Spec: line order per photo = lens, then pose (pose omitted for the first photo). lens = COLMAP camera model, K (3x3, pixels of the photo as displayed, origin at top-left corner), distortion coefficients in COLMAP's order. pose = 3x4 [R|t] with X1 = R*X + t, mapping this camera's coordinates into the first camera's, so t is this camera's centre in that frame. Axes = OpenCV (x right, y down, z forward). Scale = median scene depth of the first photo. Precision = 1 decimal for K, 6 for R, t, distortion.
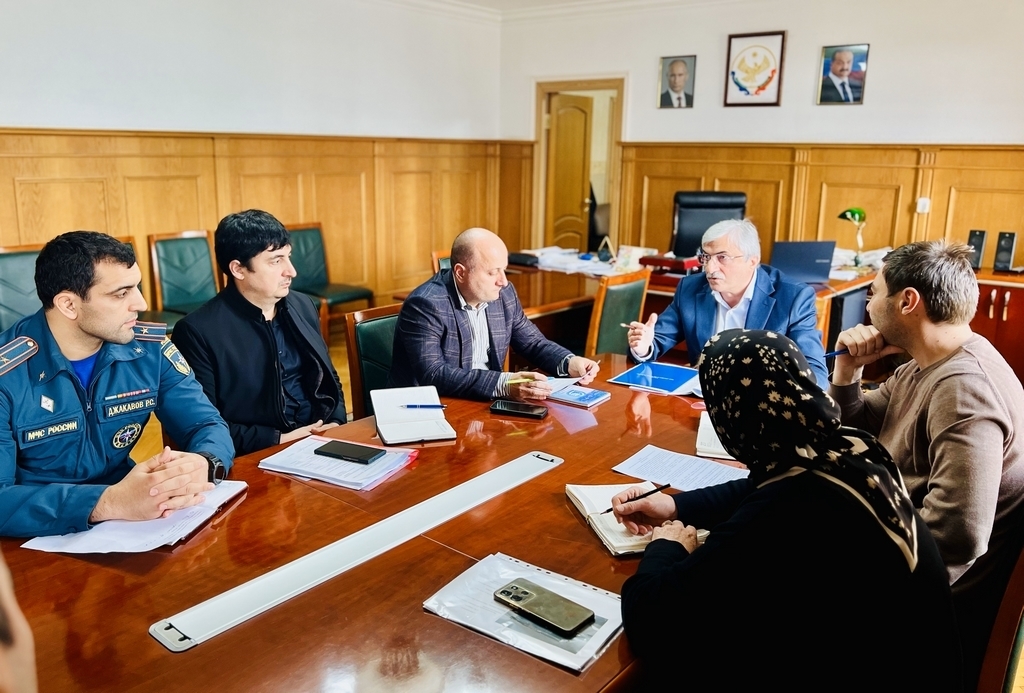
lens RADIAL K [[795.2, 0, 473.1], [0, 795.2, 311.5], [0, 0, 1]] dist [0.009542, -0.013472]
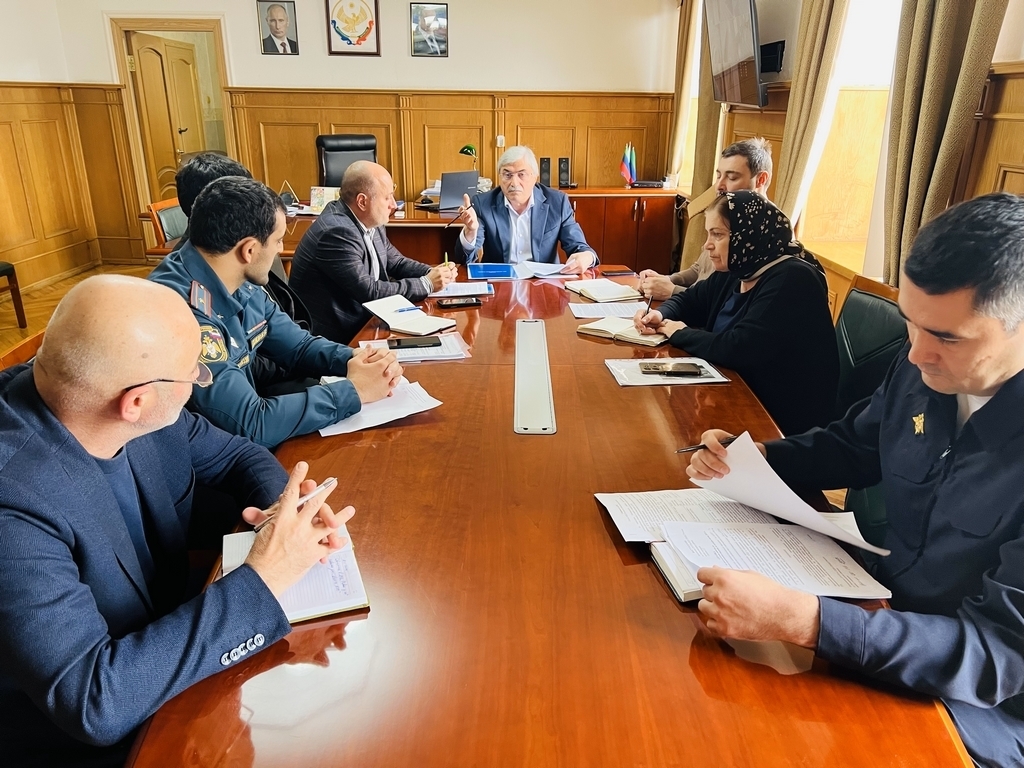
lens RADIAL K [[770.8, 0, 514.4], [0, 770.8, 389.3], [0, 0, 1]] dist [-0.001662, 0.024385]
pose [[0.765372, -0.226868, 0.602276, -0.238587], [0.129779, 0.970991, 0.200834, 0.008629], [-0.630367, -0.075550, 0.772612, -0.011076]]
